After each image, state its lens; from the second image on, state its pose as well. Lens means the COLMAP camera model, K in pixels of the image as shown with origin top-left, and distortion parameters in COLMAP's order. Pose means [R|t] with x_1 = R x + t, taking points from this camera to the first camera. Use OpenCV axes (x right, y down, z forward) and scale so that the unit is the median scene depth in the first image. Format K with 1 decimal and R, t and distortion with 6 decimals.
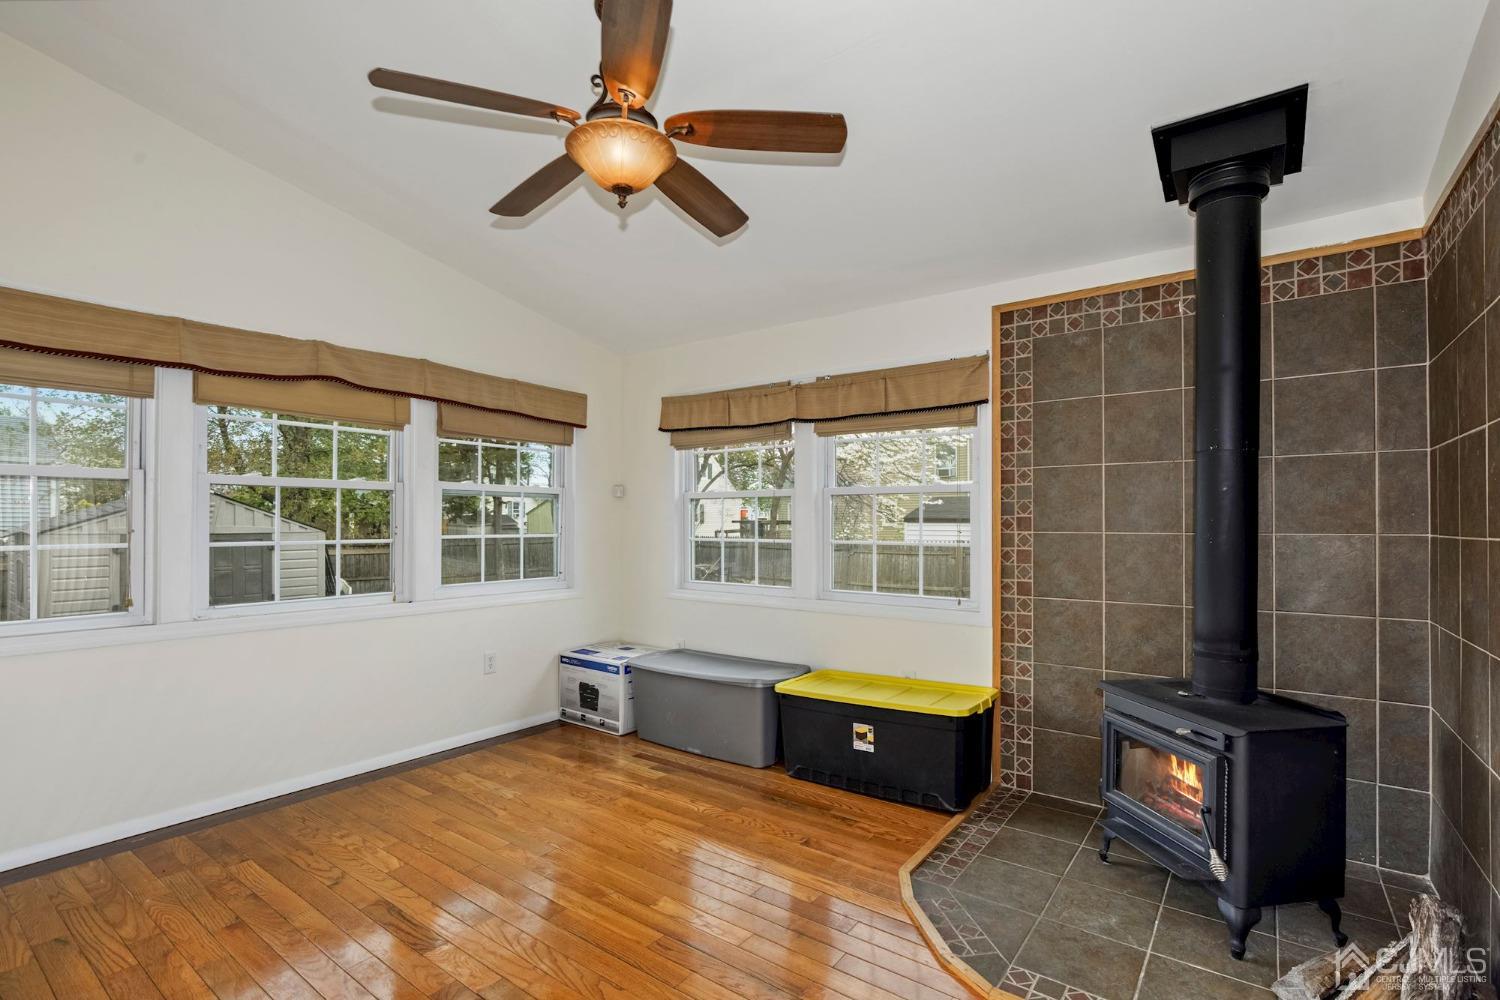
lens RADIAL K [[684.9, 0, 750.2], [0, 684.9, 521.2], [0, 0, 1]] dist [-0.016160, 0.005401]
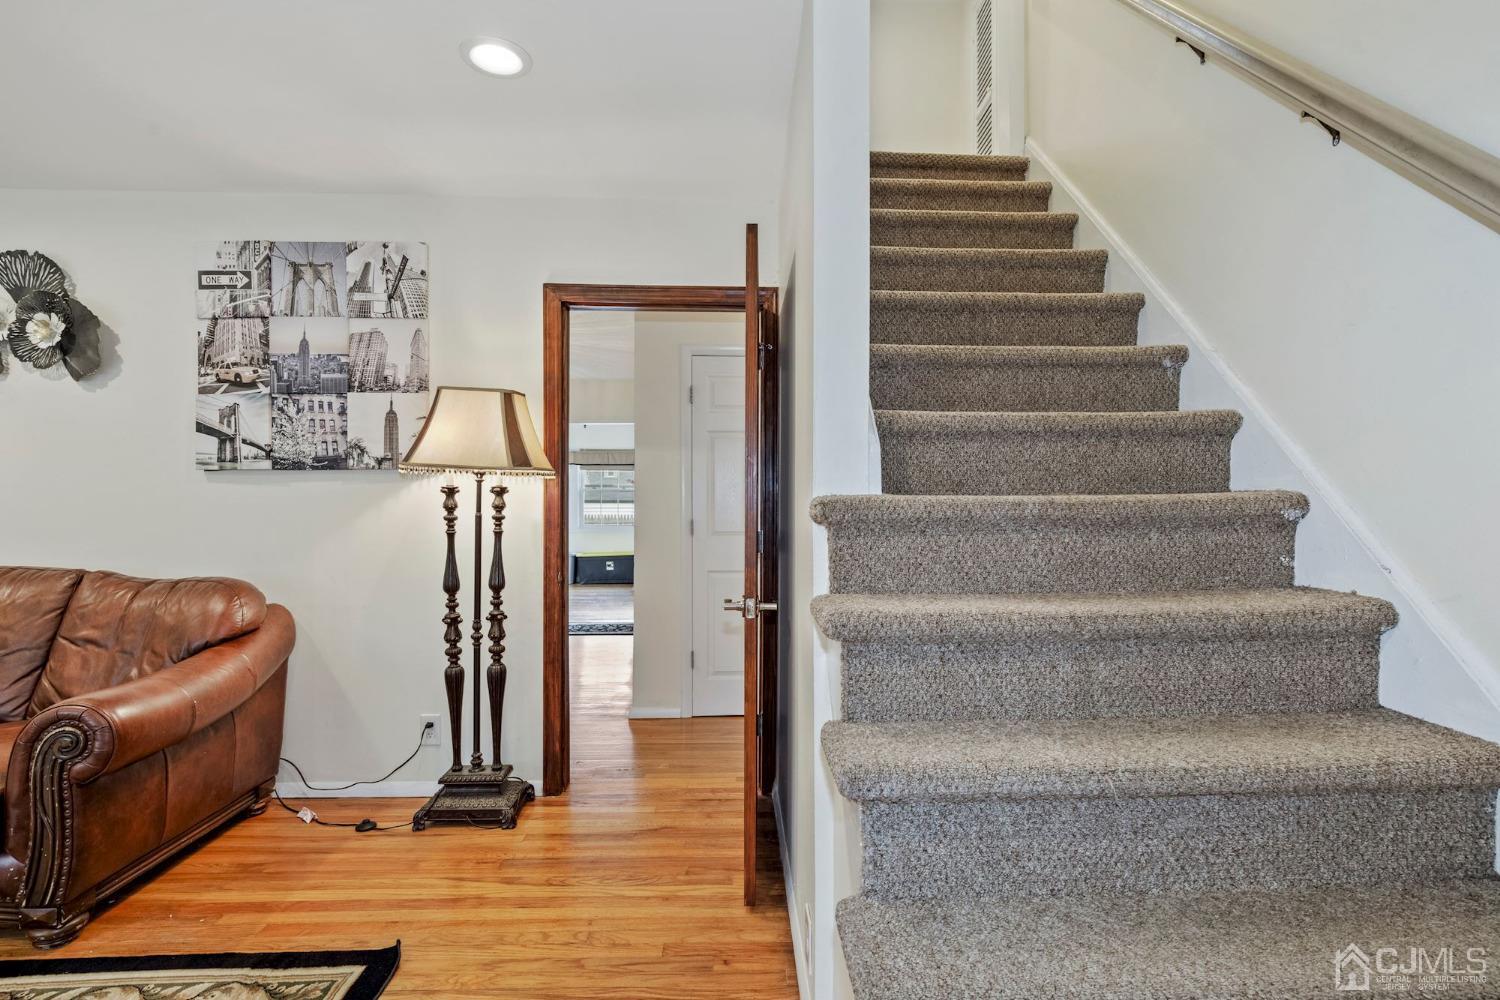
lens RADIAL K [[684.9, 0, 740.9], [0, 684.9, 510.0], [0, 0, 1]] dist [-0.016160, 0.005401]
pose [[0.798487, -0.005328, 0.601988, -1.276661], [0.000760, 0.999969, 0.007842, 0.019743], [-0.602011, -0.005804, 0.798466, -1.956742]]
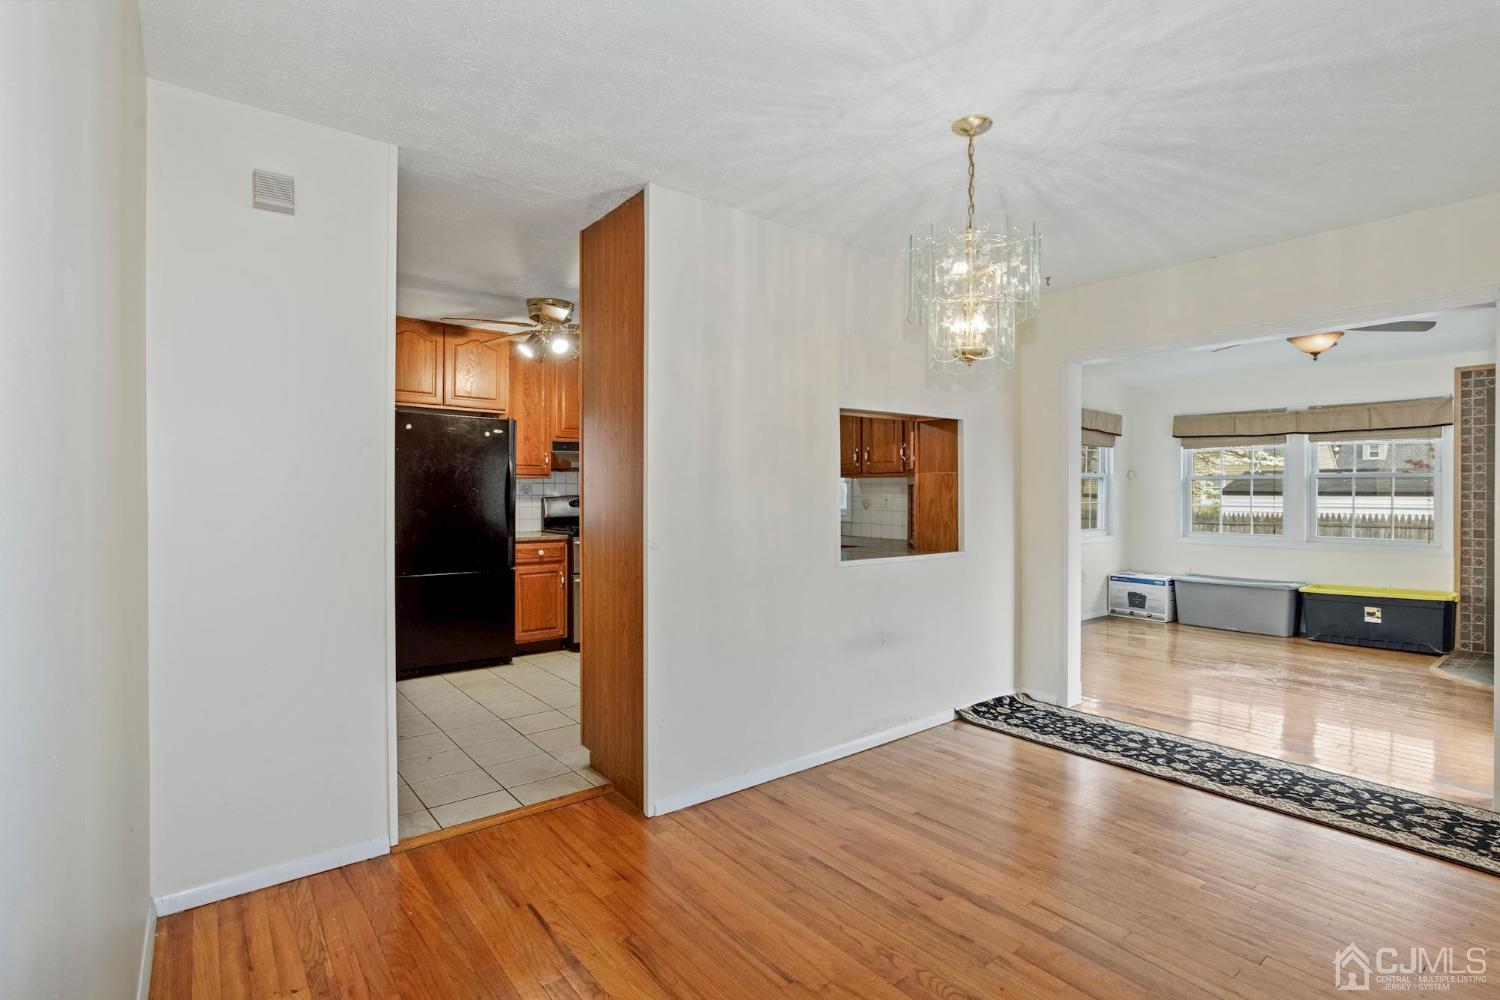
lens RADIAL K [[684.9, 0, 785.8], [0, 684.9, 497.5], [0, 0, 1]] dist [-0.016160, 0.005401]
pose [[0.969410, 0.002496, -0.245436, -0.865303], [-0.001208, 0.999985, 0.005398, 0.000307], [0.245446, -0.004937, 0.969398, -1.069336]]
